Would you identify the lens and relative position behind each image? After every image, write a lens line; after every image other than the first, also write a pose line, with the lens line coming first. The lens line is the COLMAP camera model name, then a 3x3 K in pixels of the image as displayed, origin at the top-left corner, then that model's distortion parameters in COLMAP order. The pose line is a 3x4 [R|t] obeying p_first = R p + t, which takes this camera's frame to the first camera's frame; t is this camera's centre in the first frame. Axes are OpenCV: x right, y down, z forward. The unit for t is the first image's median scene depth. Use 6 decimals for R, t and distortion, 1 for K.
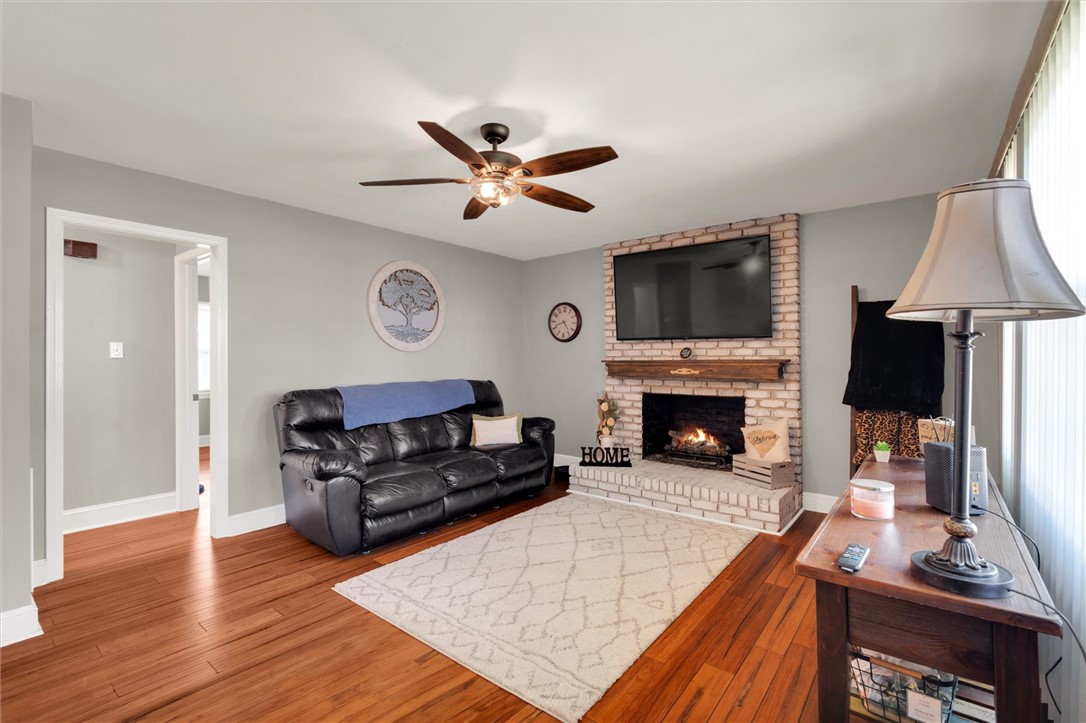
lens RADIAL K [[485.7, 0, 546.2], [0, 485.7, 356.0], [0, 0, 1]] dist [-0.002346, -0.000049]
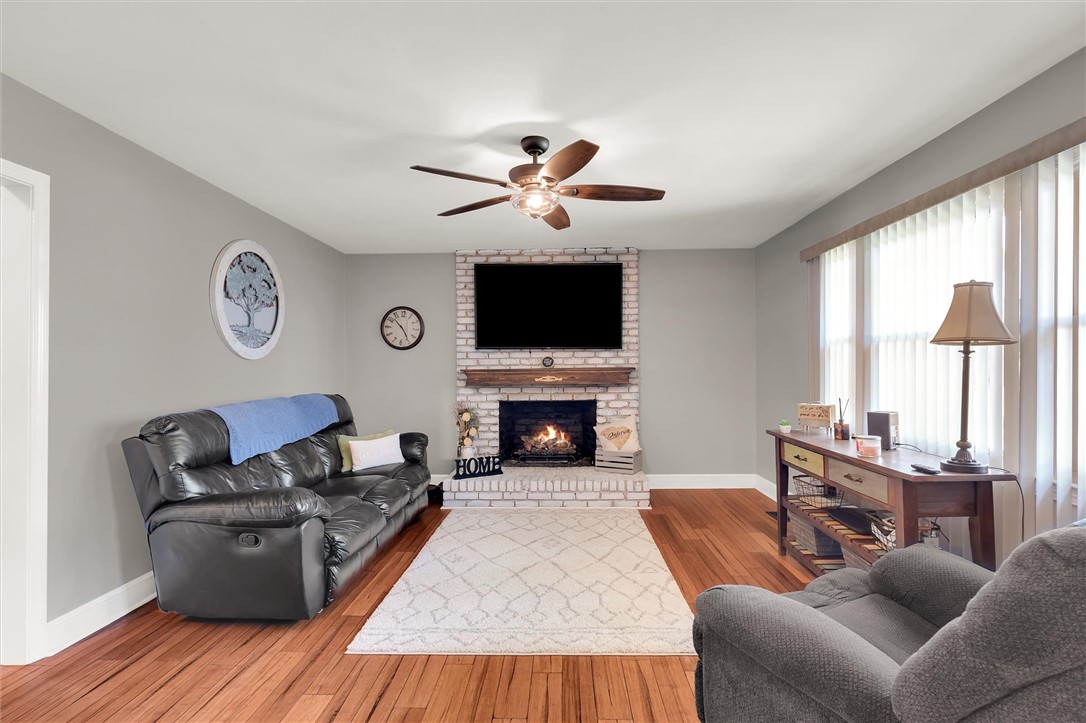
lens RADIAL K [[528.3, 0, 547.7], [0, 528.3, 363.5], [0, 0, 1]] dist [-0.002634, -0.000096]
pose [[0.802520, -0.001294, 0.596624, -0.419248], [0.003772, 0.999989, -0.002904, 0.000844], [-0.596613, 0.004581, 0.802516, 0.055460]]
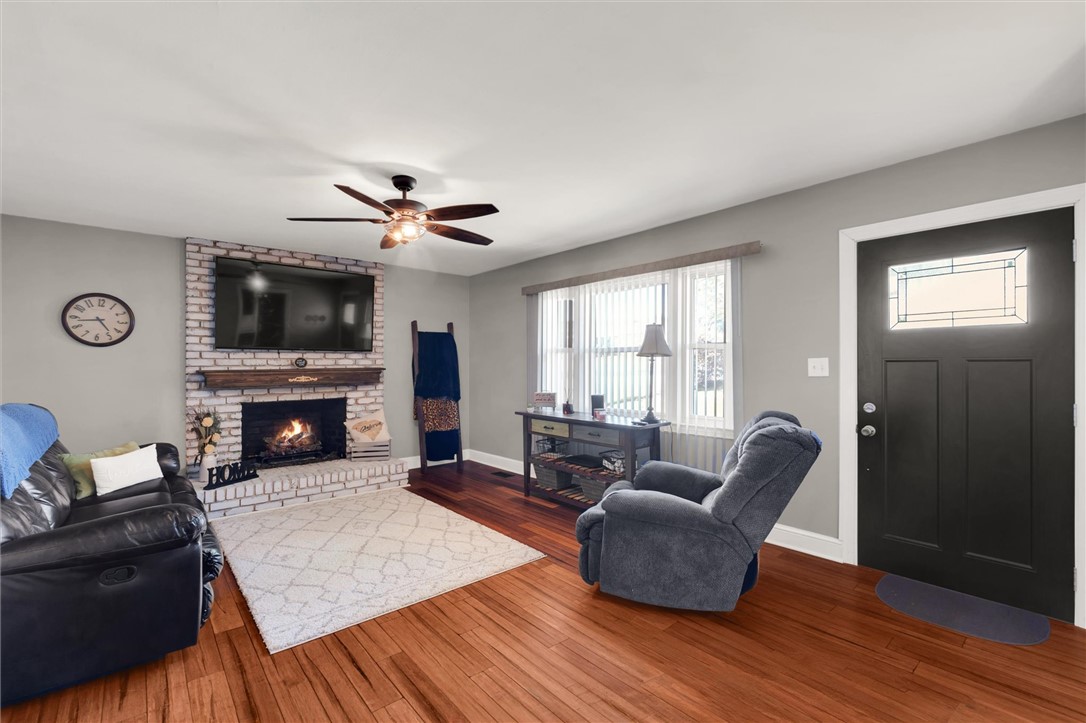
lens RADIAL K [[478.4, 0, 547.0], [0, 478.4, 364.1], [0, 0, 1]] dist [-0.000126, 0.000385]
pose [[0.191844, -0.000142, 0.981425, -0.688407], [-0.000544, 1.000000, 0.000251, -0.003368], [-0.981425, -0.000582, 0.191844, 0.237919]]
